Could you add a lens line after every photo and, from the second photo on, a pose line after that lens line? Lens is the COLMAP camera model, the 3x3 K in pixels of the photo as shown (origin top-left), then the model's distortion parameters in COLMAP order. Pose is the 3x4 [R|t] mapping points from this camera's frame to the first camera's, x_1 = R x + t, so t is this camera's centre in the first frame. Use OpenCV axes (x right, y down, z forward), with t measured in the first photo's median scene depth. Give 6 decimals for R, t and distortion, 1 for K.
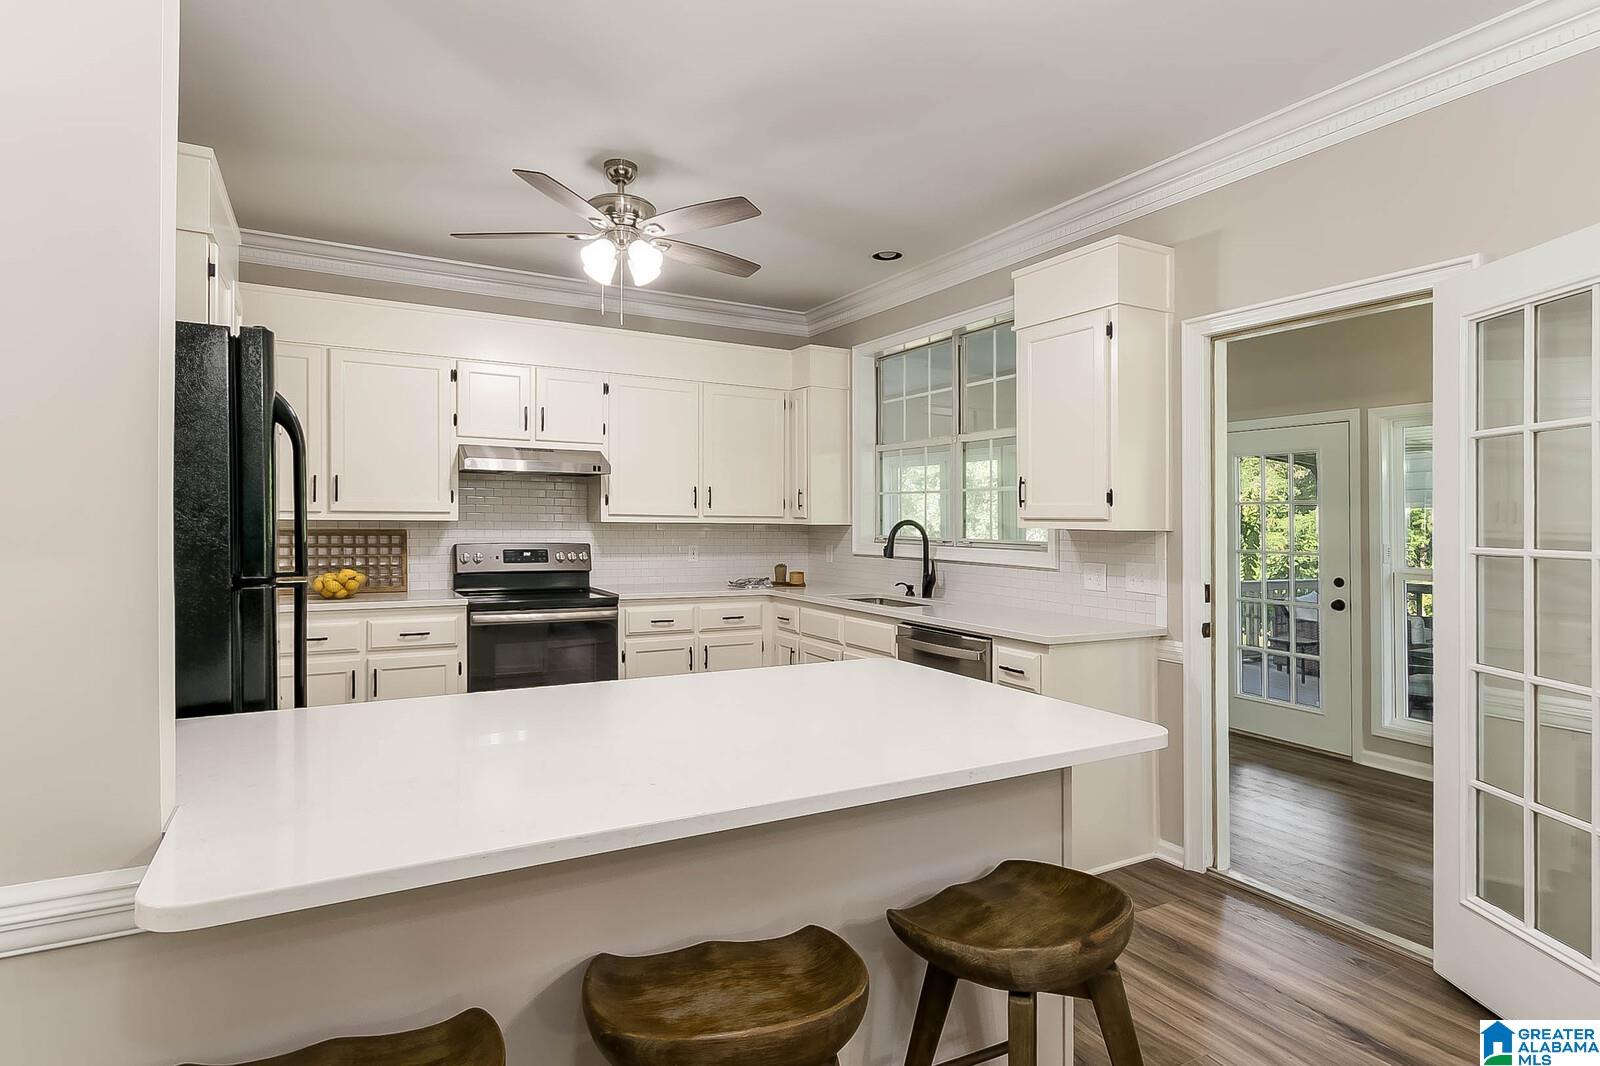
lens RADIAL K [[841.4, 0, 800.0], [0, 841.4, 533.0], [0, 0, 1]] dist [-0.000669, -0.000104]
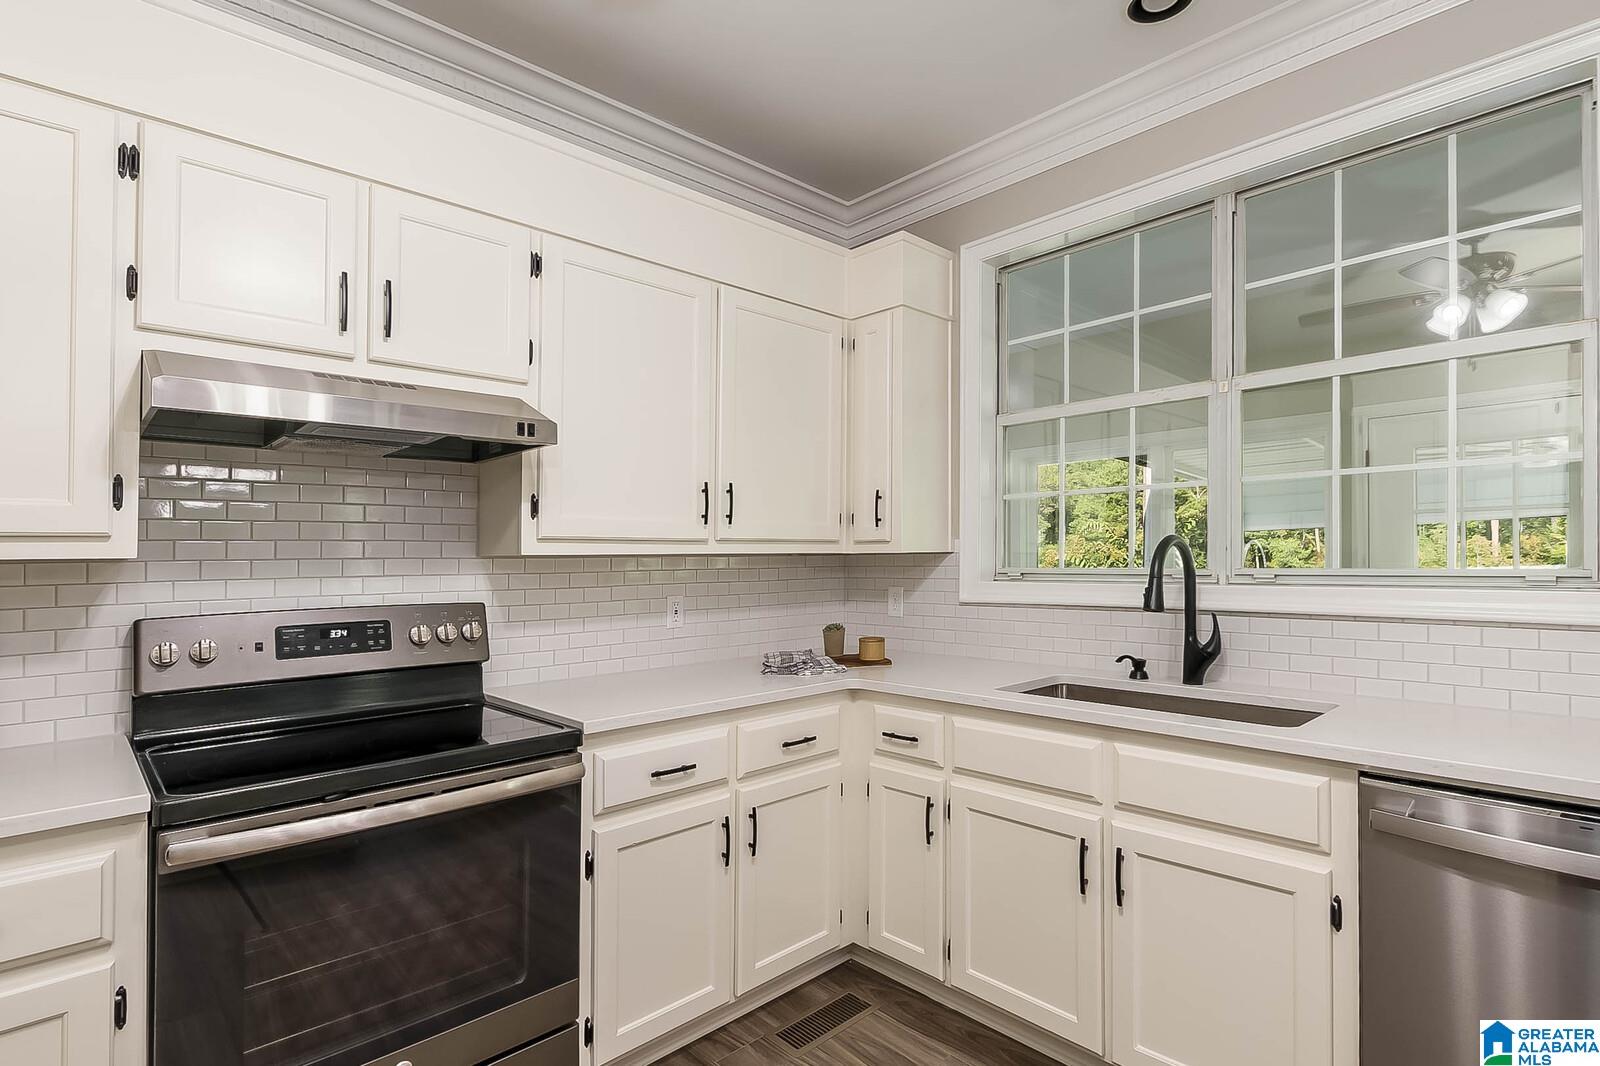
lens RADIAL K [[789.1, 0, 804.9], [0, 789.1, 531.1], [0, 0, 1]] dist [0.003927, -0.000086]
pose [[0.969876, -0.016385, 0.243047, -0.196792], [0.028252, 0.998568, -0.045422, -0.002447], [-0.241955, 0.050921, 0.968950, 0.565879]]
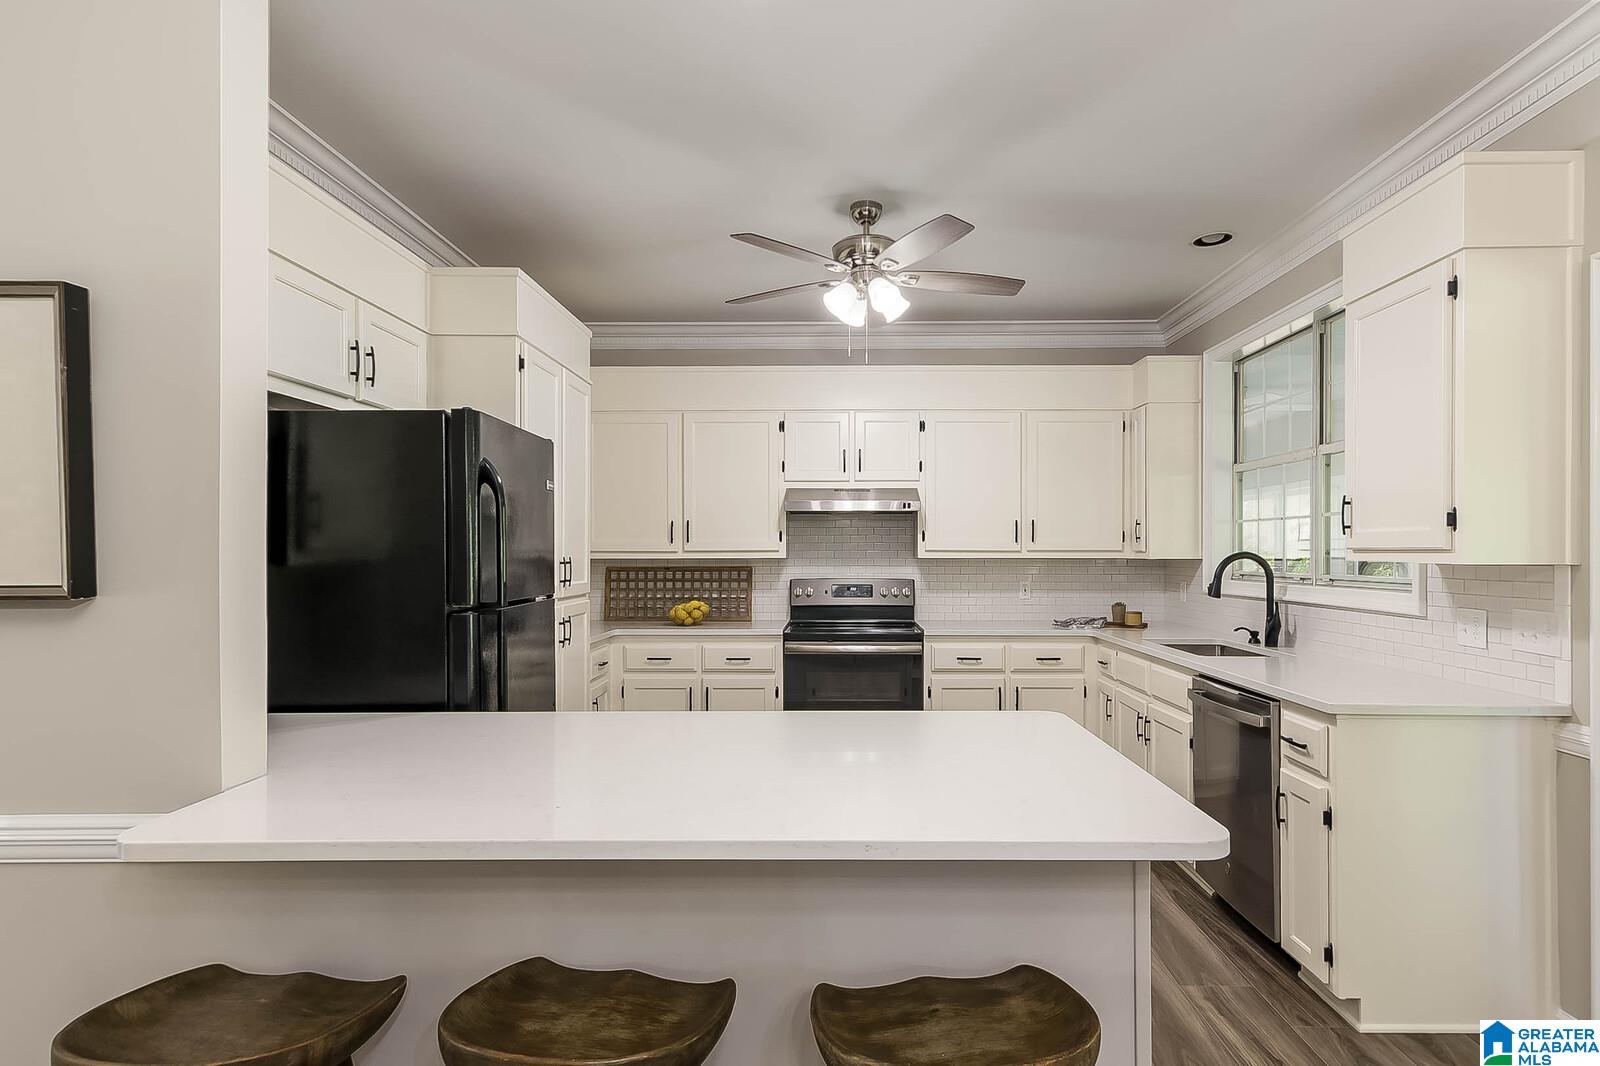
lens RADIAL K [[842.9, 0, 834.3], [0, 842.9, 568.2], [0, 0, 1]] dist [0.018802, -0.000662]
pose [[0.869605, -0.002408, -0.493742, 0.185195], [0.002178, 0.999997, -0.001041, 0.000023], [0.493743, -0.000170, 0.869608, 0.068631]]
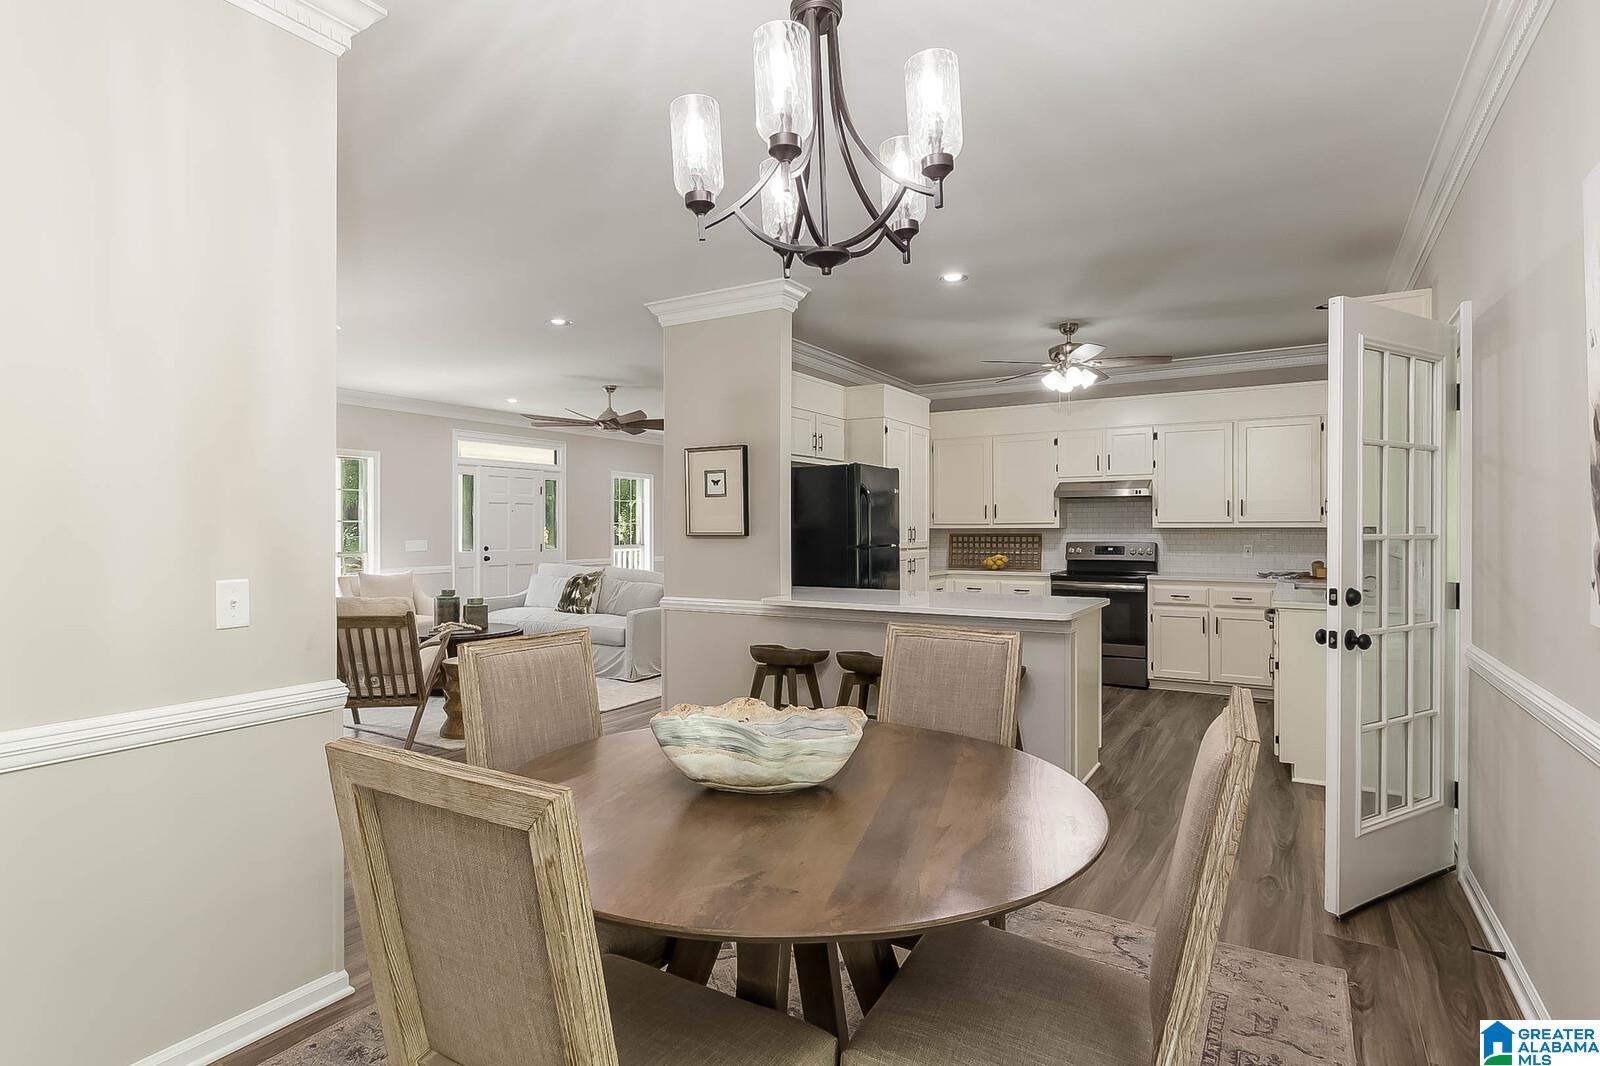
lens RADIAL K [[807.0, 0, 795.0], [0, 807.0, 529.6], [0, 0, 1]] dist [-0.004120, -0.000725]
pose [[0.486924, -0.011821, -0.873364, 0.714280], [-0.005879, 0.999841, -0.016811, 0.018498], [0.873425, 0.013320, 0.486777, -0.236830]]
